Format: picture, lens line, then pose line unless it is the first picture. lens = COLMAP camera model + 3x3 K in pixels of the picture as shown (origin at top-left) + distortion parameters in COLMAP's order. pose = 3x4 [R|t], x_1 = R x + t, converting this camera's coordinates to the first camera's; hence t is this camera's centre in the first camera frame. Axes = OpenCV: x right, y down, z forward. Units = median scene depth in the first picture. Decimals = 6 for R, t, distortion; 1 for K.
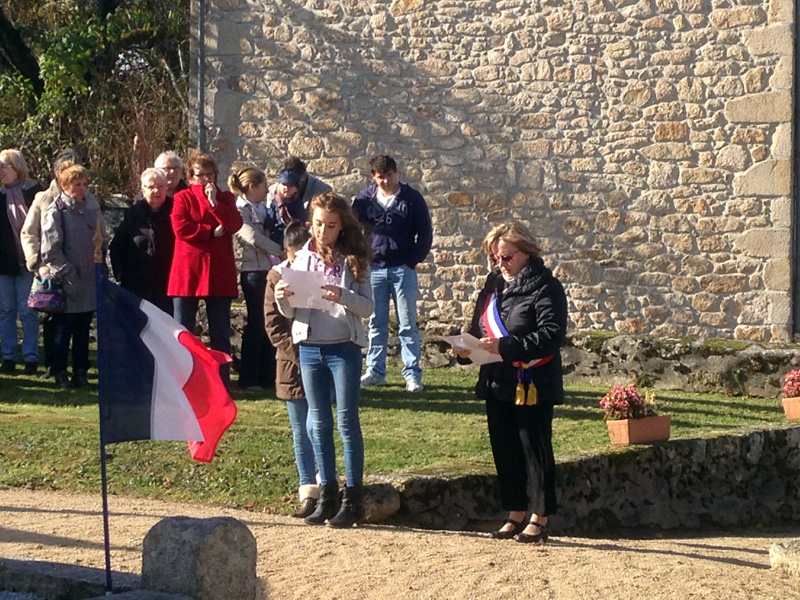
lens RADIAL K [[2134.6, 0, 400.0], [0, 2134.6, 300.0], [0, 0, 1]] dist [0.030650, 1.205730]
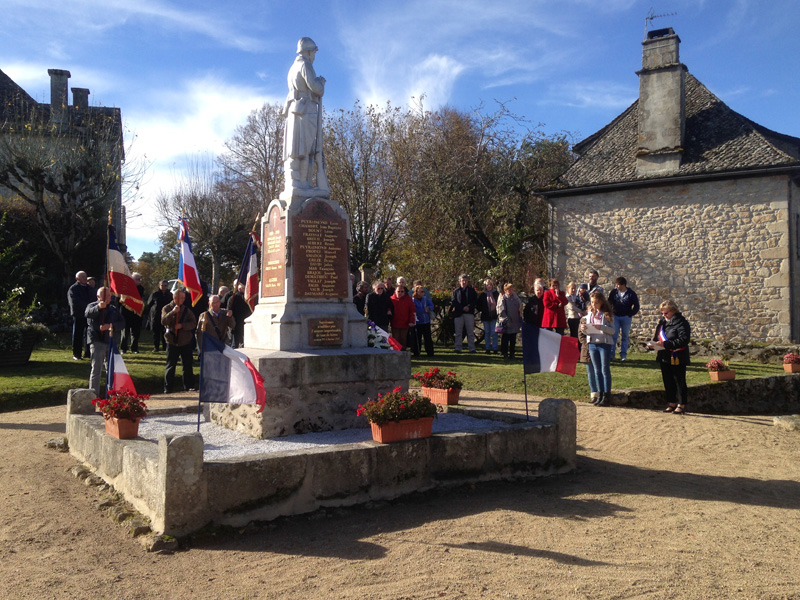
lens RADIAL K [[755.7, 0, 398.7], [0, 755.7, 304.7], [0, 0, 1]] dist [0.203462, -0.308028]
pose [[0.957592, -0.019545, -0.287465, 0.001959], [0.010171, 0.999368, -0.034065, 0.000356], [0.287949, 0.029697, 0.957185, -0.033268]]
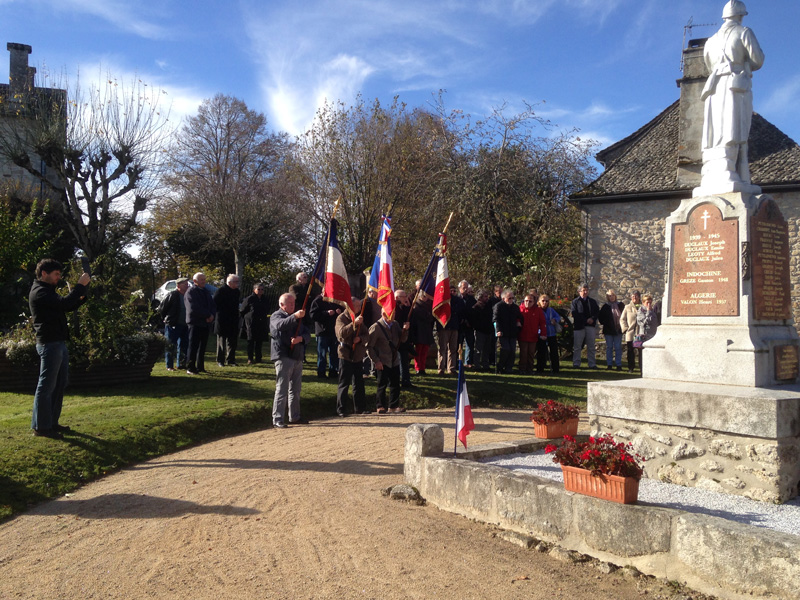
lens RADIAL K [[764.0, 0, 404.5], [0, 764.0, 302.1], [0, 0, 1]] dist [0.181816, -0.270514]
pose [[0.988216, -0.004037, -0.153010, -0.187471], [-0.002228, 0.999167, -0.040749, -0.007904], [0.153047, 0.040610, 0.987384, -0.018239]]
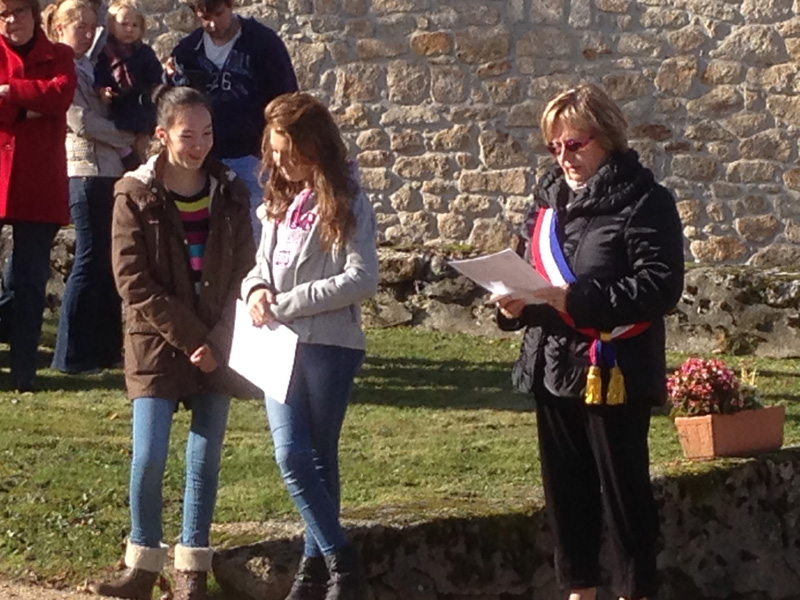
lens RADIAL K [[3394.9, 0, 400.0], [0, 3394.9, 300.0], [0, 0, 1]] dist [-0.019826, 2.669414]
pose [[0.999792, -0.014862, 0.013938, 0.004708], [0.014474, 0.999516, 0.027543, -0.001335], [-0.014340, -0.027336, 0.999523, 0.038251]]
